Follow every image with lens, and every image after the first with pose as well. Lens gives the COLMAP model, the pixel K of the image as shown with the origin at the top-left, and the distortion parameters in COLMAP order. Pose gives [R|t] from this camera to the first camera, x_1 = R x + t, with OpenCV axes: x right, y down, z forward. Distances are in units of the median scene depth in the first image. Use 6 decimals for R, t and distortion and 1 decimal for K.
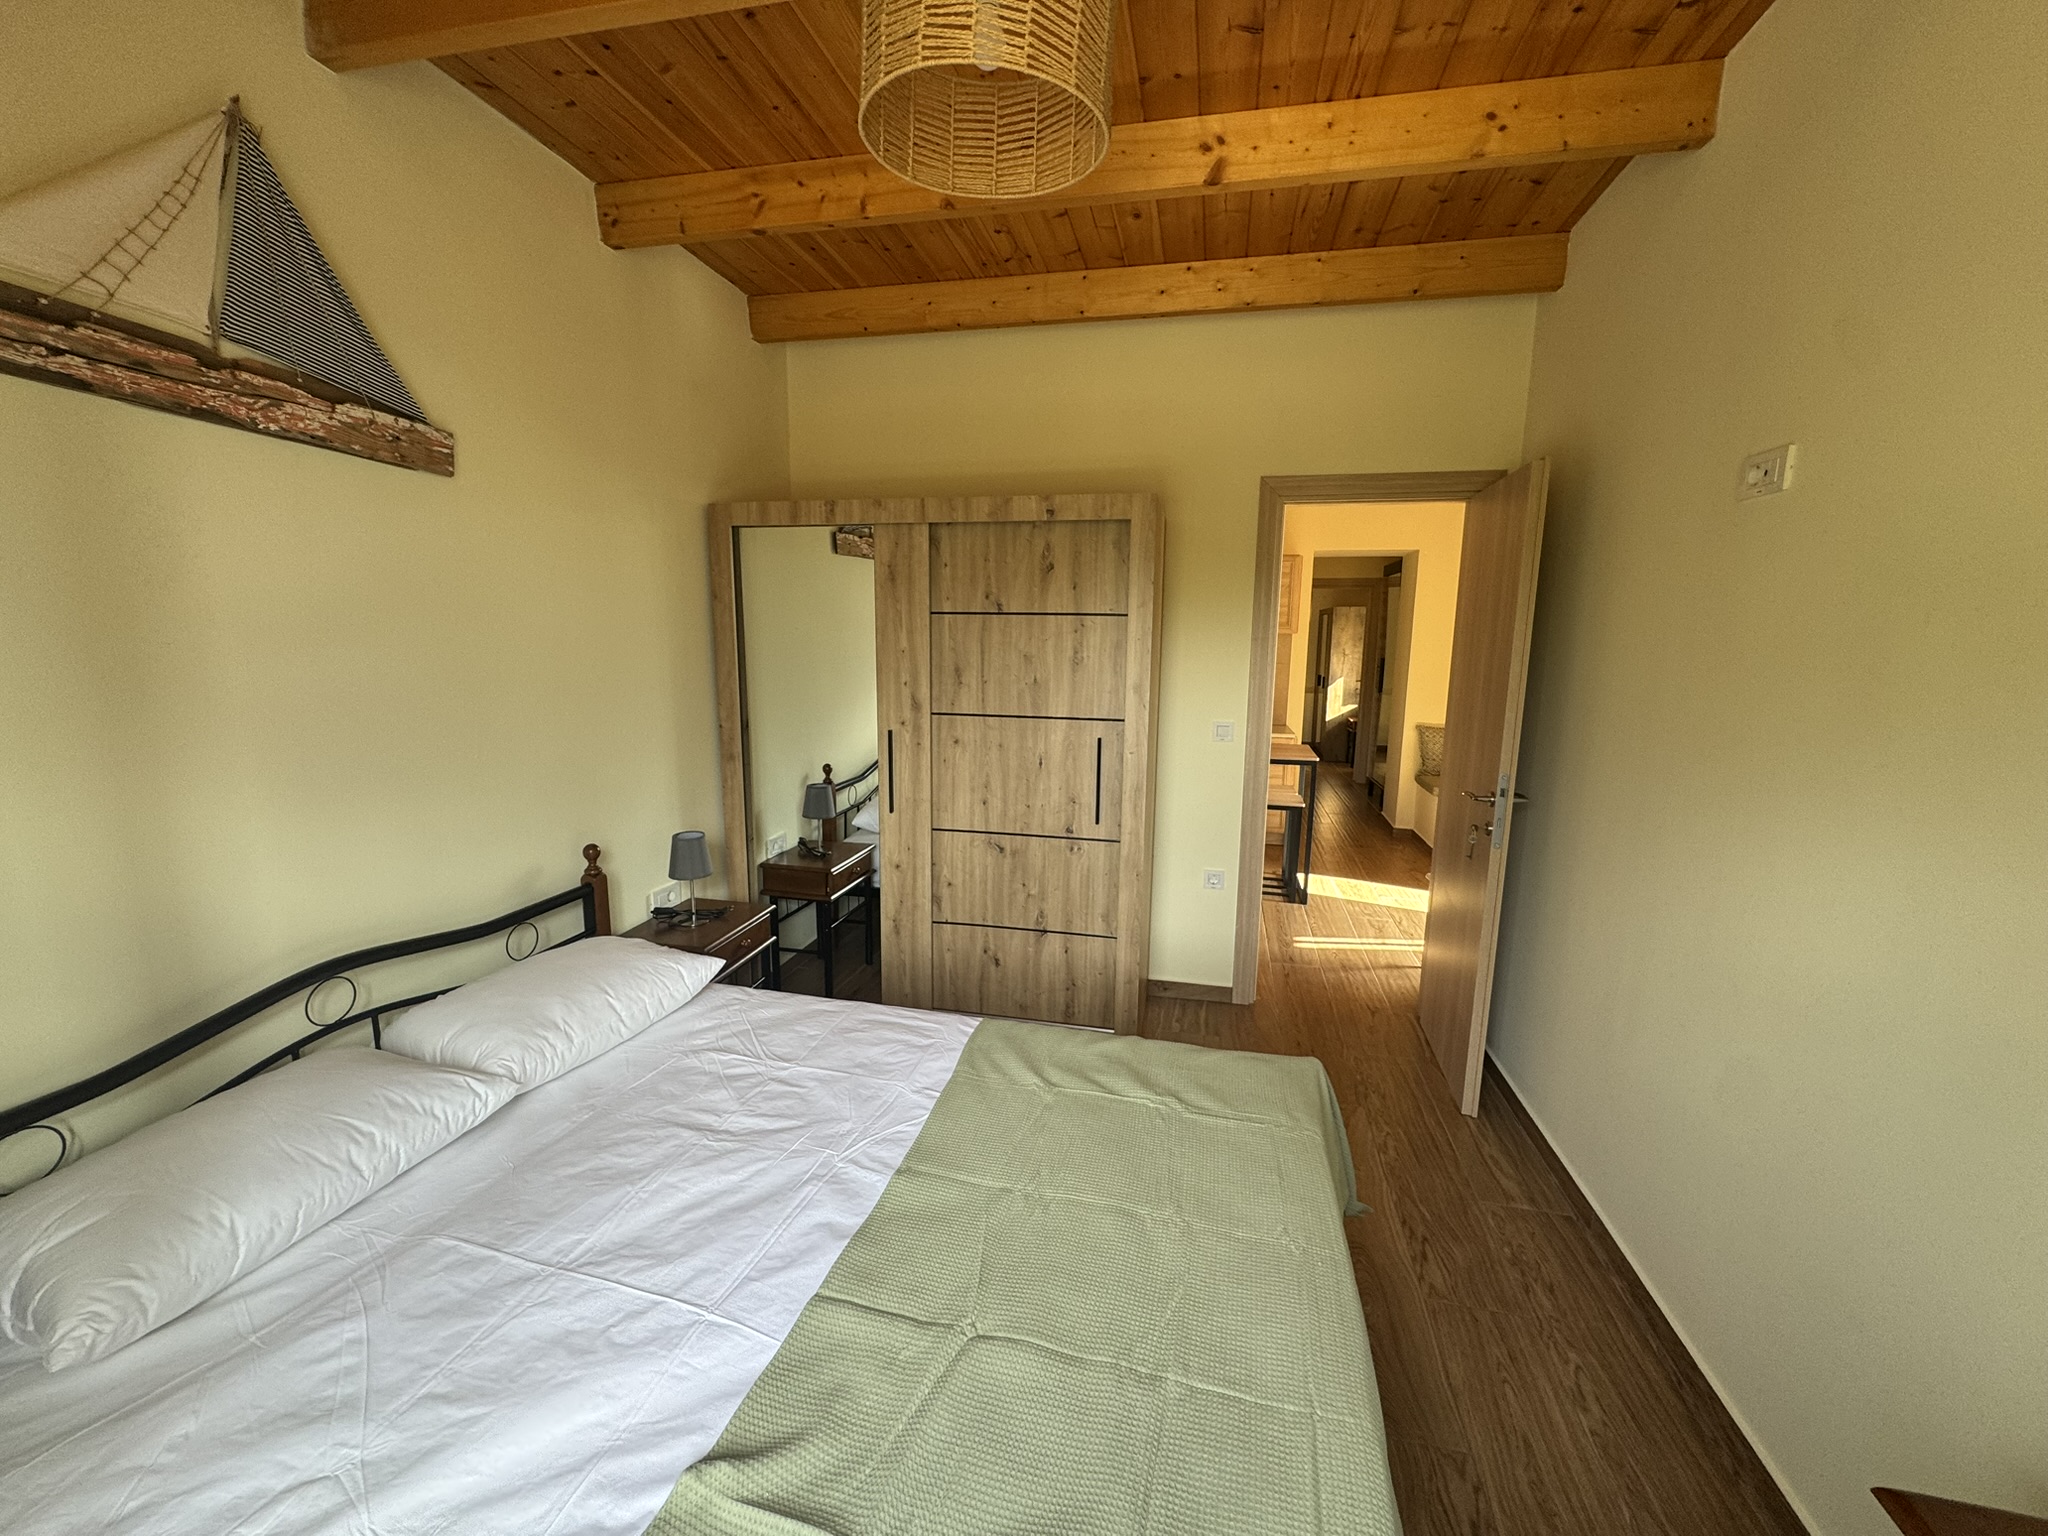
lens RADIAL K [[818.3, 0, 1022.8], [0, 818.3, 770.7], [0, 0, 1]] dist [-0.003048, 0.000086]
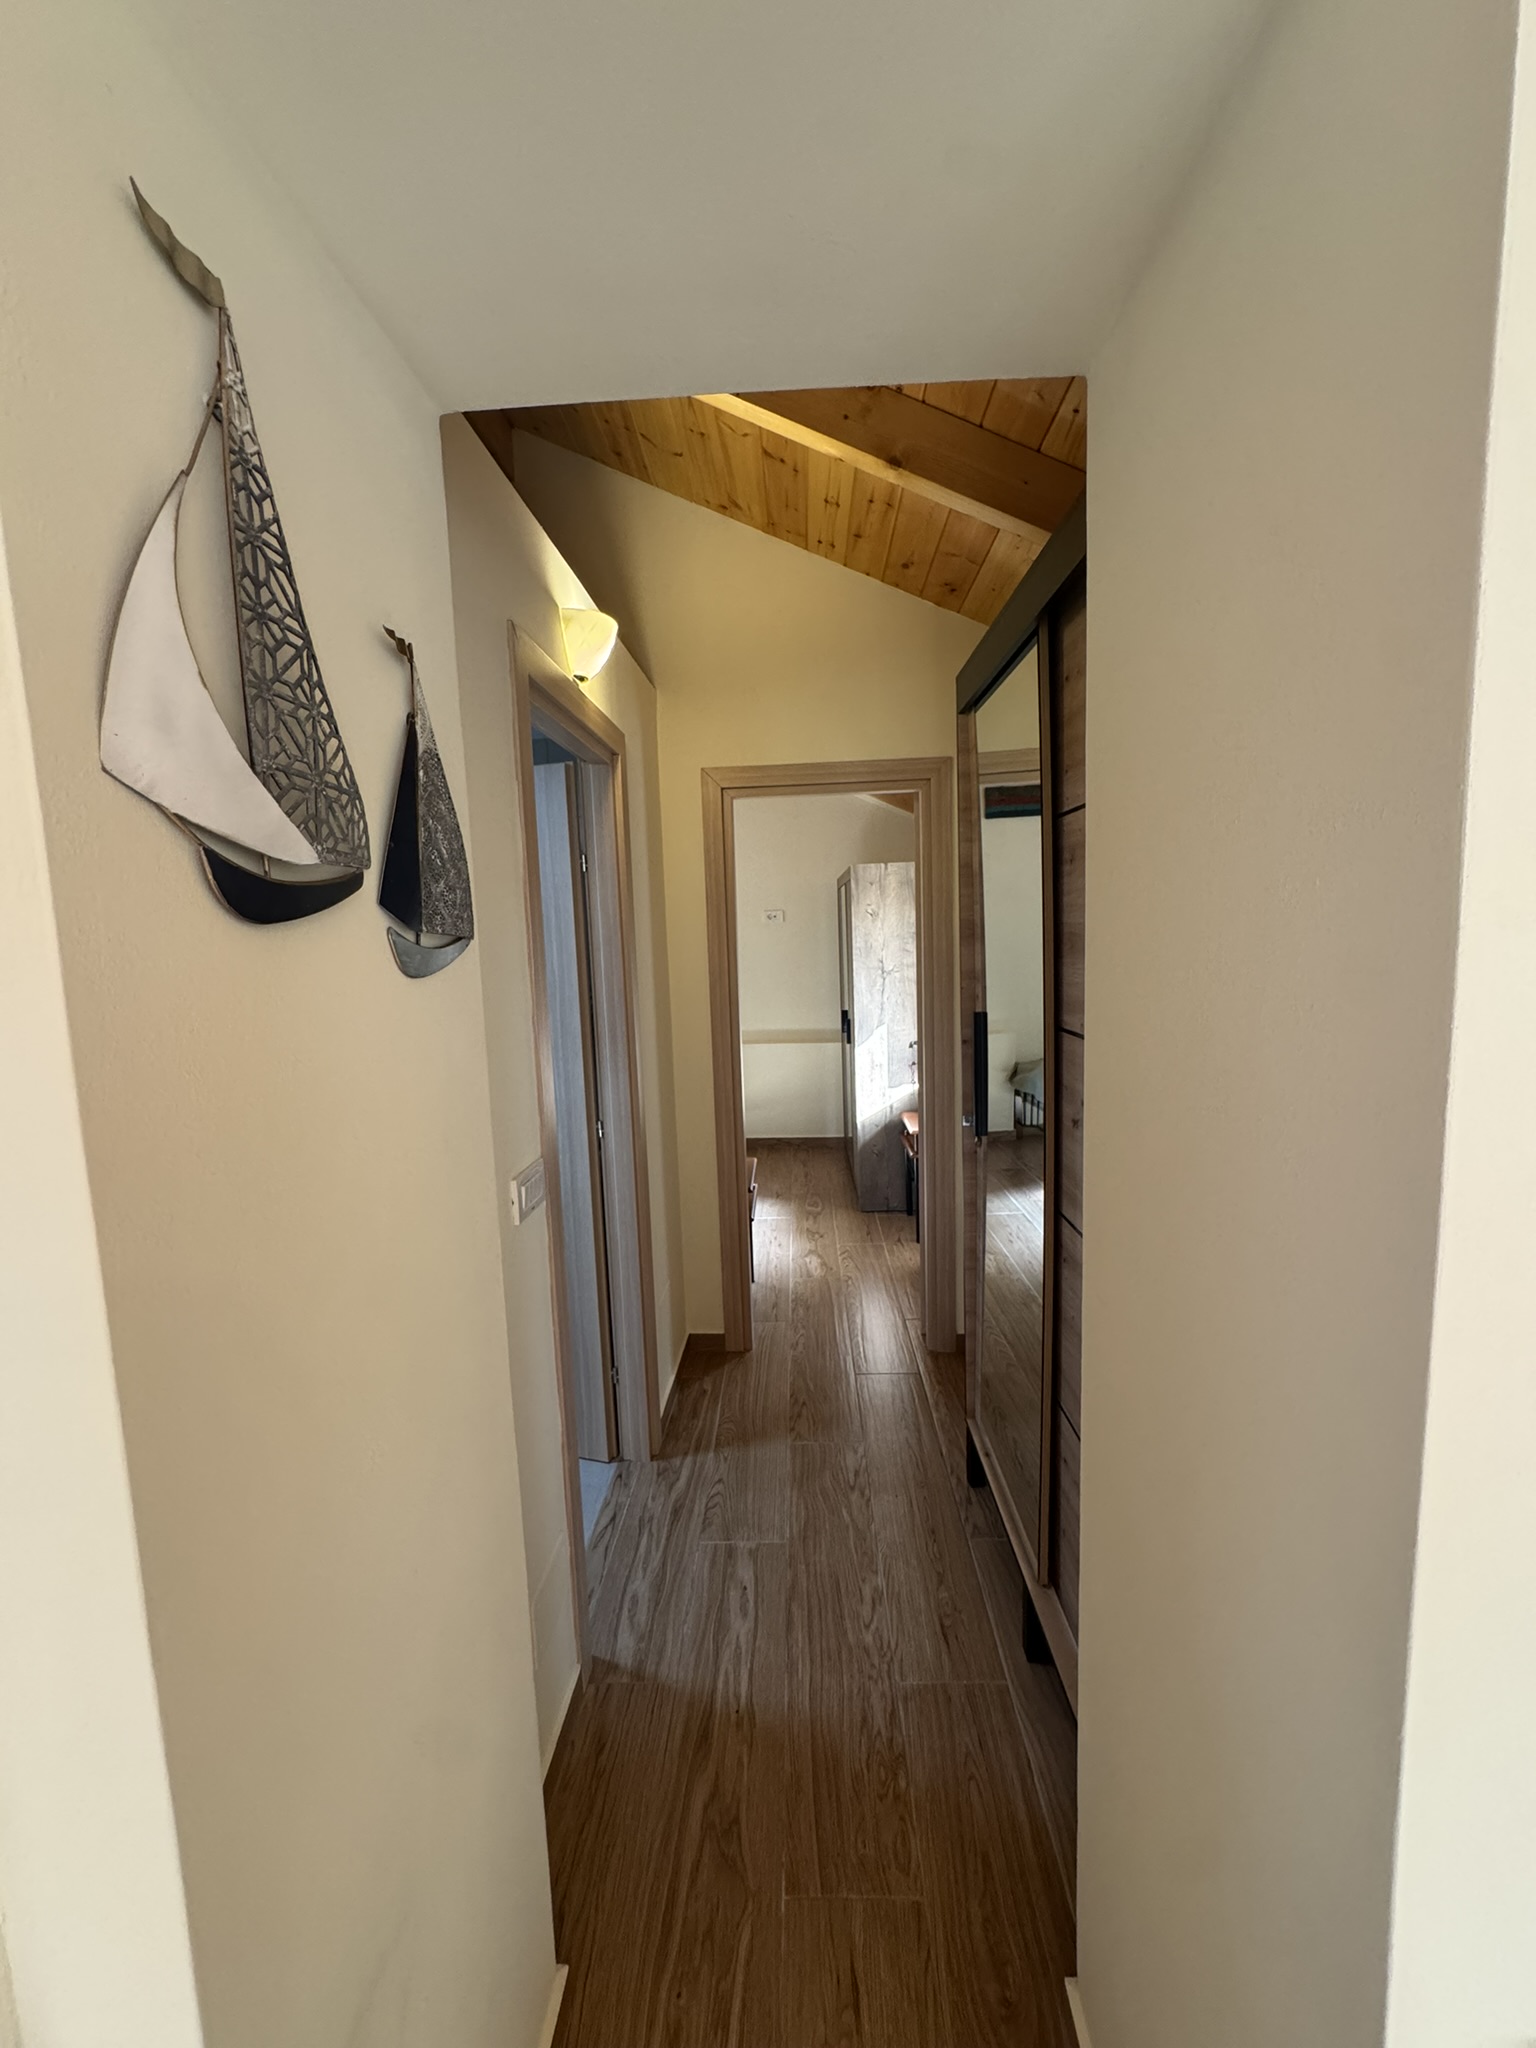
lens RADIAL K [[818.3, 0, 768.0], [0, 818.3, 1024.0], [0, 0, 1]] dist [-0.003048, 0.000086]
pose [[0.980964, -0.062103, 0.183992, 1.359806], [0.071374, 0.996470, -0.044197, -0.539221], [-0.180598, 0.056488, 0.981933, 3.159569]]
